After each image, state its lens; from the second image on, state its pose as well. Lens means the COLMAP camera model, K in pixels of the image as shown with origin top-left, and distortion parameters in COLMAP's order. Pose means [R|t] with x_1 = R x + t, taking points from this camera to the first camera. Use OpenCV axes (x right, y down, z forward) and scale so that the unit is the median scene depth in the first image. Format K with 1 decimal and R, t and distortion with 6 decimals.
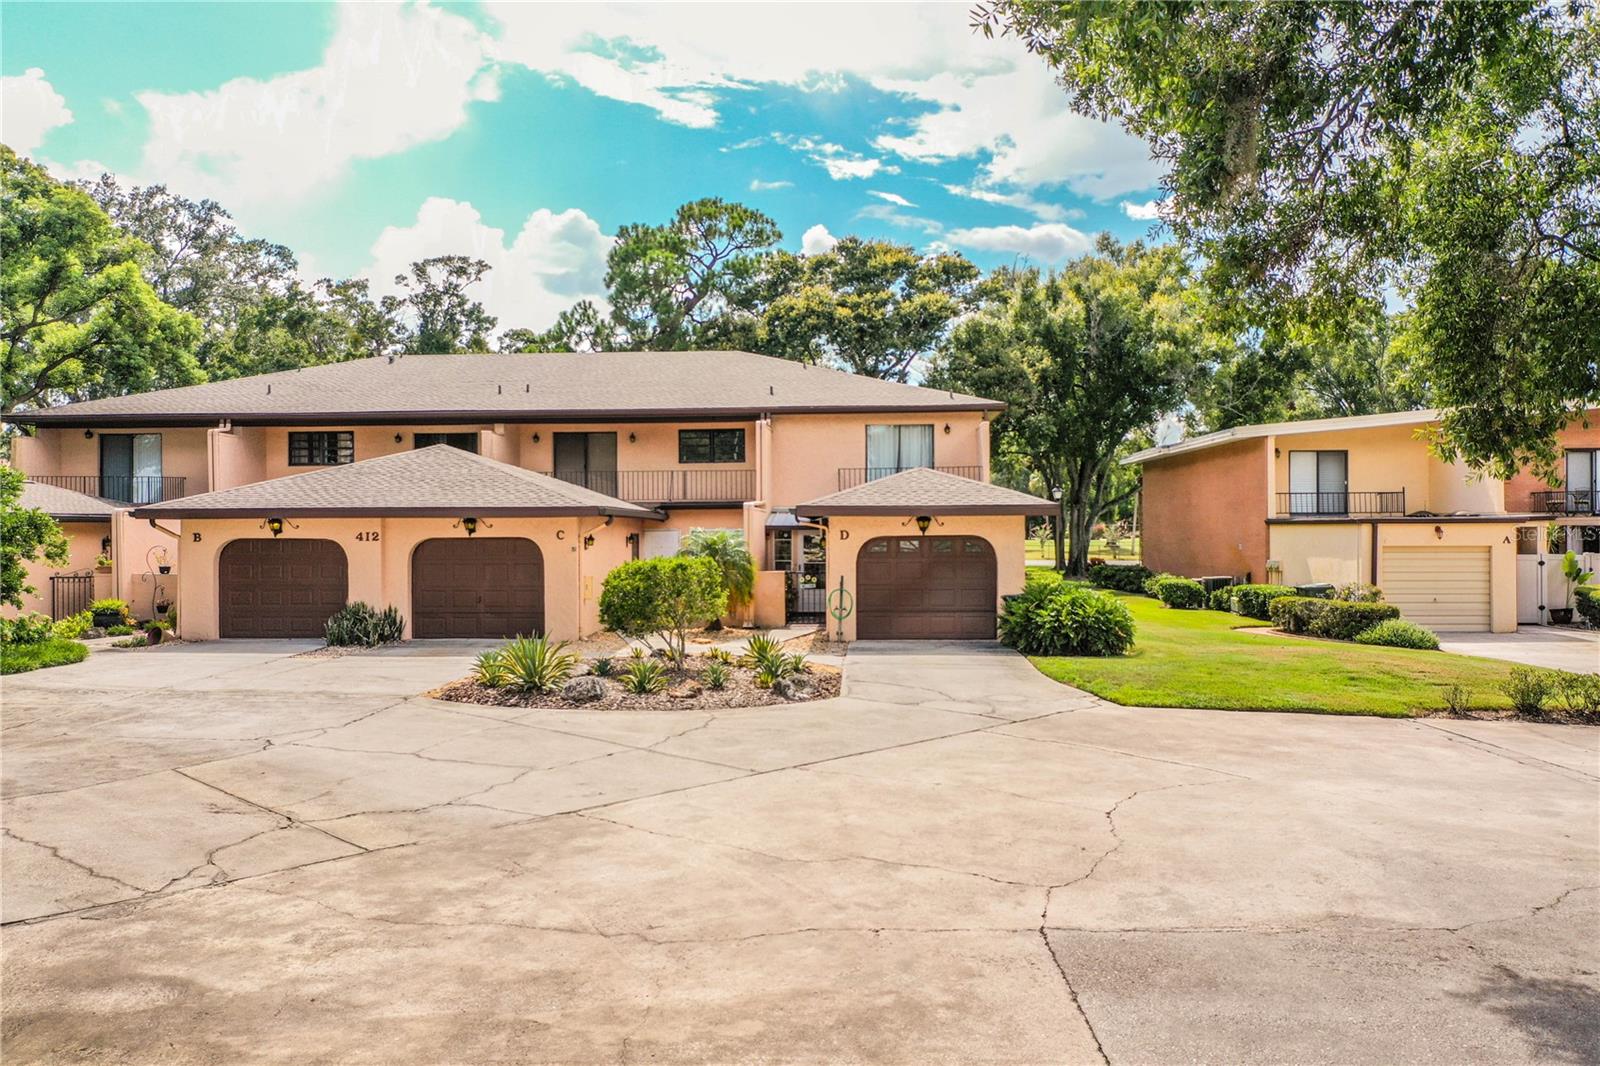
lens RADIAL K [[1247.5, 0, 800.0], [0, 1247.5, 533.0], [0, 0, 1]] dist [0.000587, 0.001862]
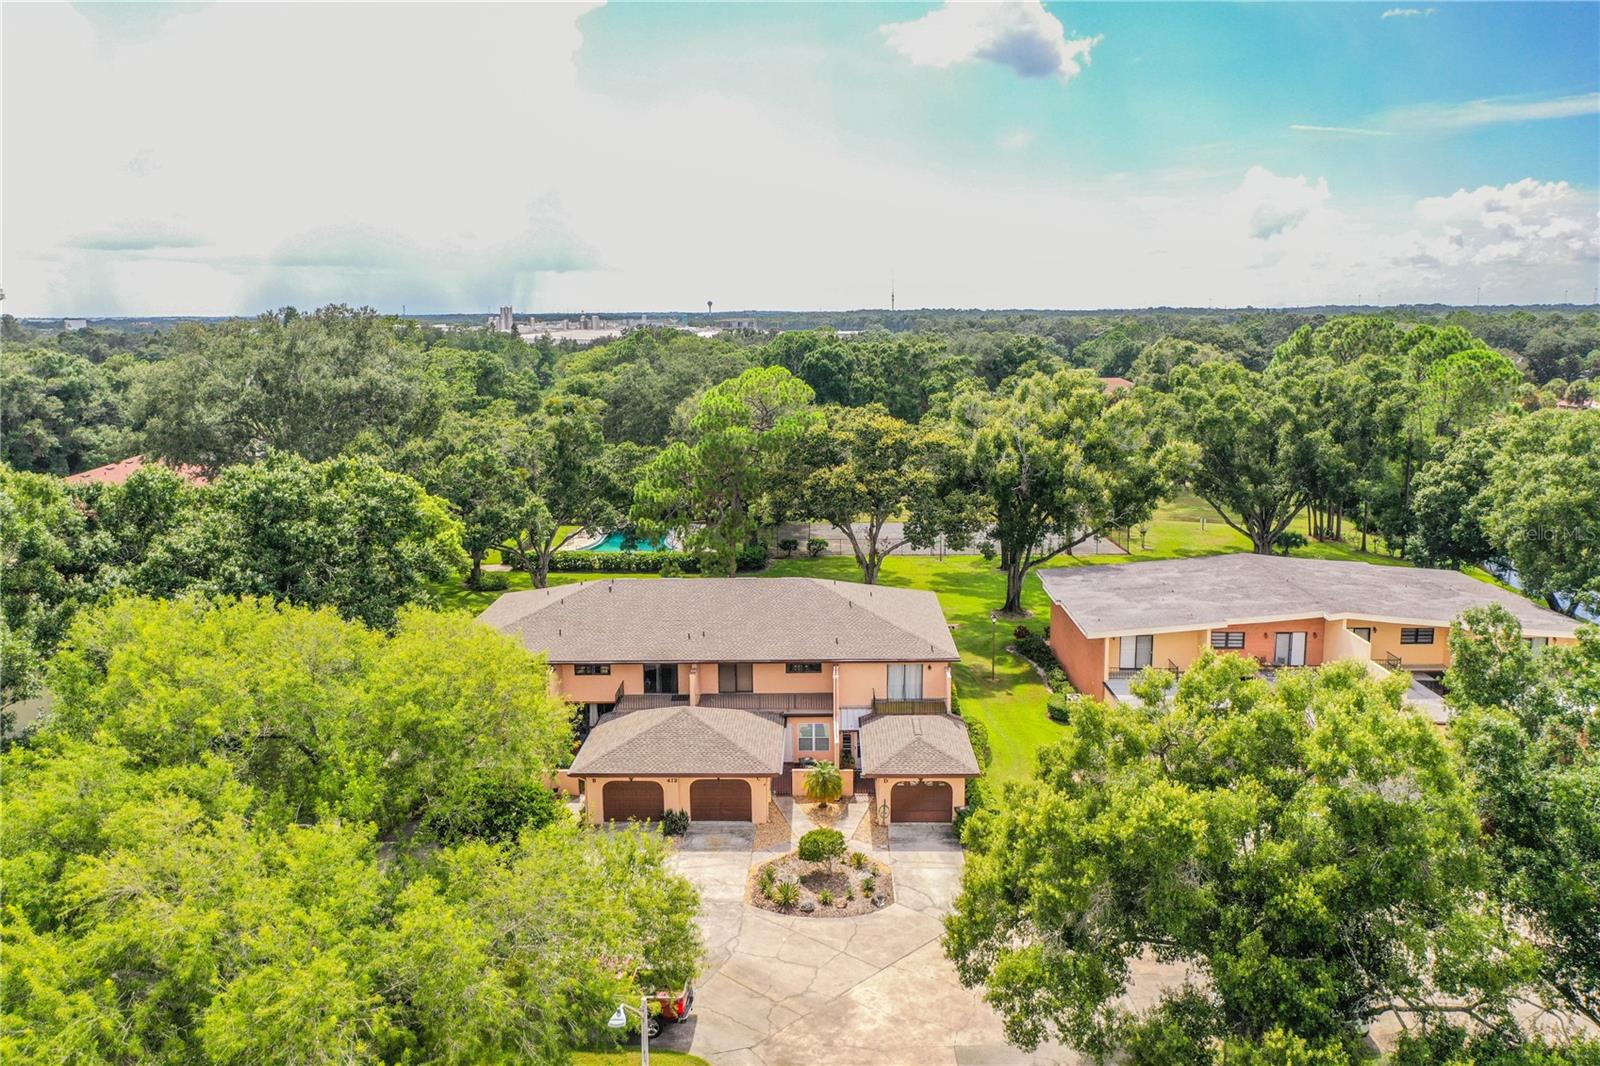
lens RADIAL K [[1256.8, 0, 800.0], [0, 1256.8, 533.0], [0, 0, 1]] dist [0.001293, 0.002059]
pose [[0.999623, -0.007274, 0.026477, -0.080556], [0.002704, 0.985665, 0.168695, -0.375650], [-0.027325, -0.168560, 0.985313, -0.530973]]
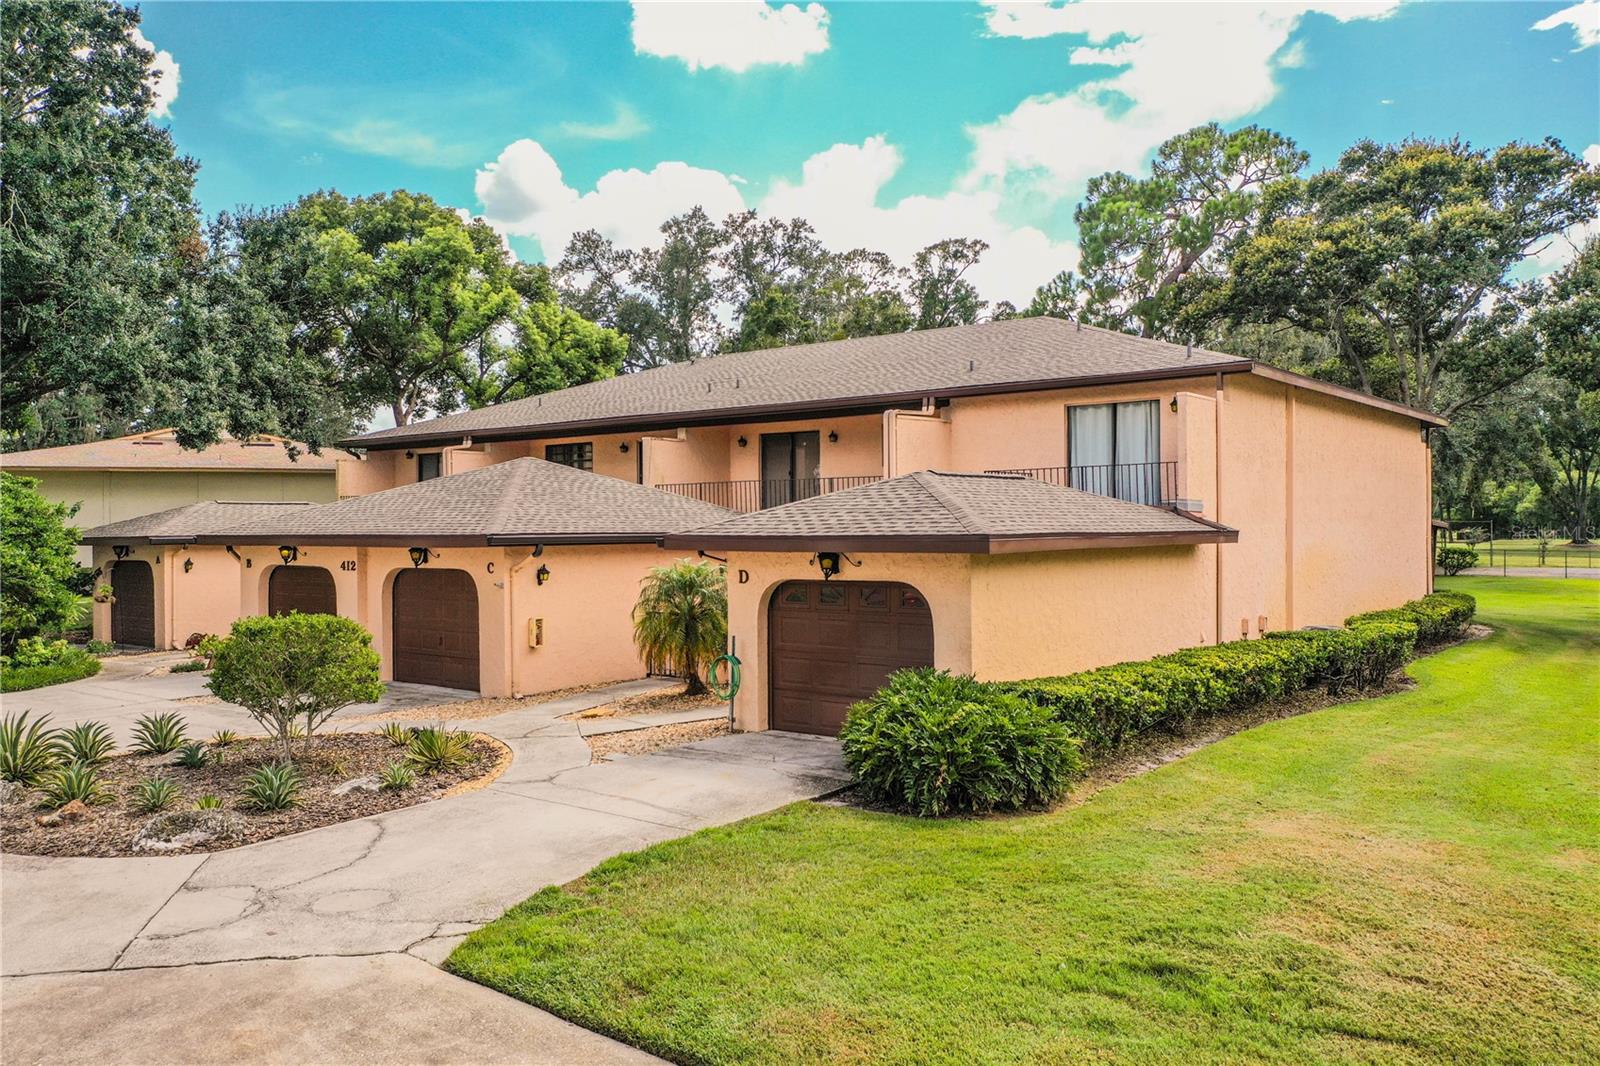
lens RADIAL K [[1247.5, 0, 800.0], [0, 1247.5, 533.0], [0, 0, 1]] dist [0.000587, 0.001862]
pose [[0.814933, 0.002058, -0.579551, 0.209111], [0.003604, 0.999956, 0.008618, -0.012949], [0.579544, -0.009112, 0.814890, 0.206007]]
